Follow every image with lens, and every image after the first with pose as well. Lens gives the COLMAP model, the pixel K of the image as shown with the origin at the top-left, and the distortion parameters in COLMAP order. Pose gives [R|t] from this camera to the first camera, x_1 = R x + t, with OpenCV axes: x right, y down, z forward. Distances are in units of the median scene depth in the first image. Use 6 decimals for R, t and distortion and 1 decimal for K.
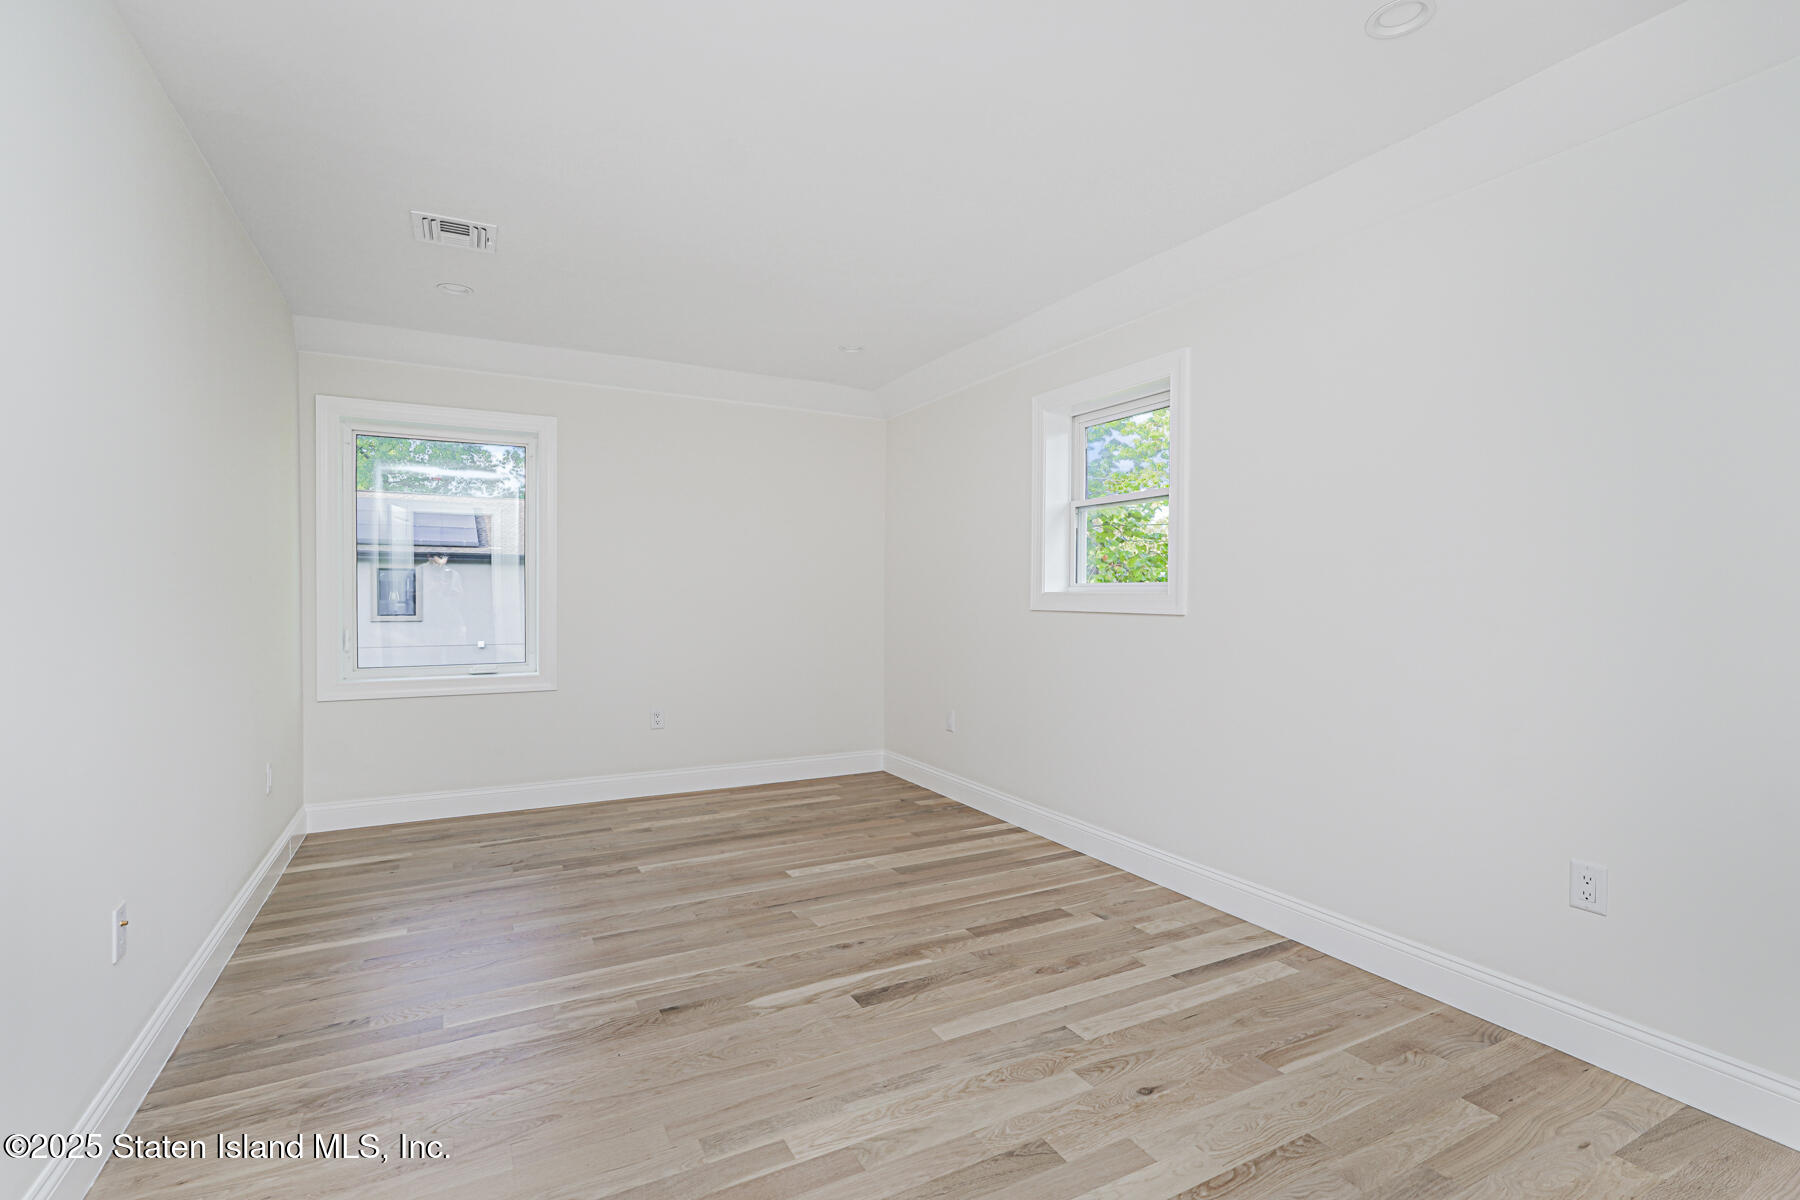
lens RADIAL K [[803.4, 0, 889.6], [0, 803.4, 599.9], [0, 0, 1]] dist [0.001554, 0.001545]
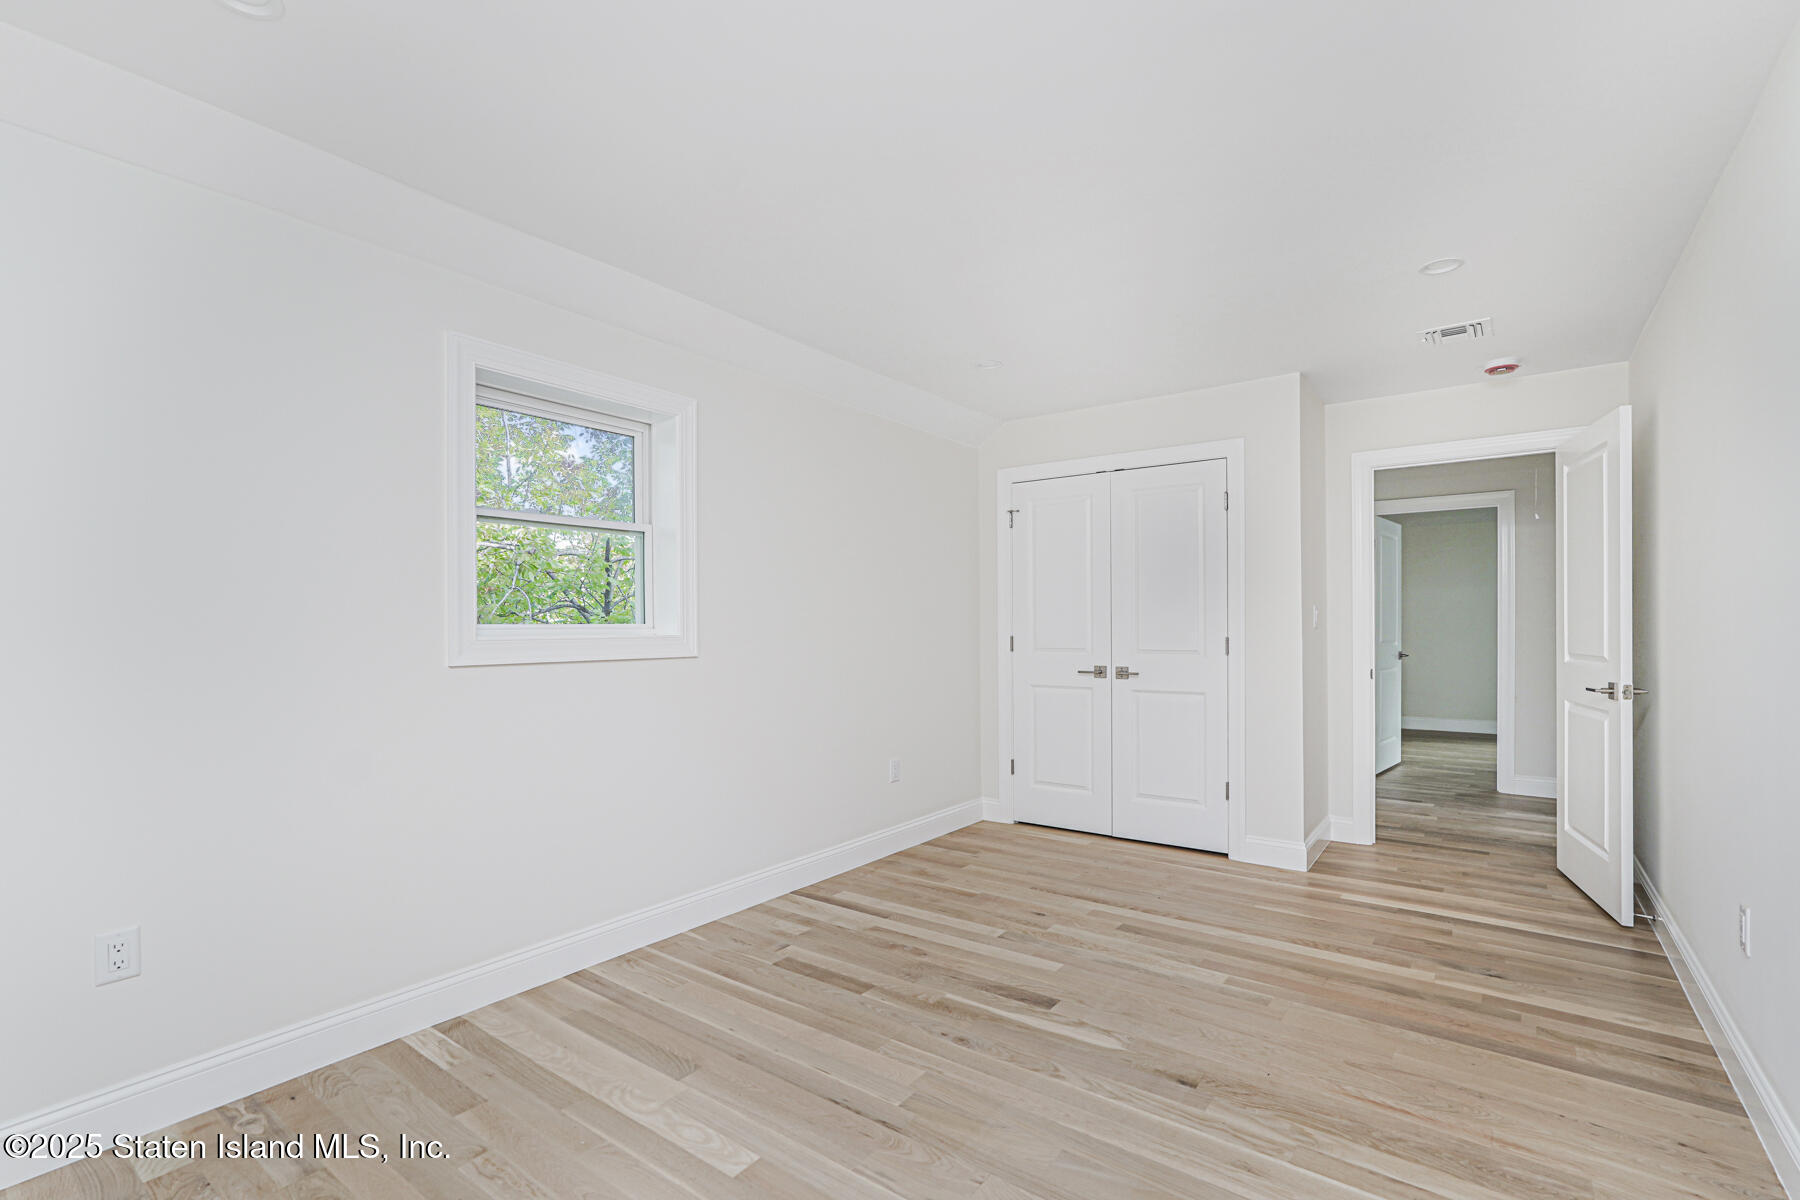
lens RADIAL K [[803.4, 0, 877.0], [0, 803.4, 631.1], [0, 0, 1]] dist [0.001554, 0.001545]
pose [[-0.399026, -0.003045, 0.916935, -0.916357], [0.010517, 0.999914, 0.007898, -0.040701], [-0.916880, 0.012795, -0.398959, 1.561947]]
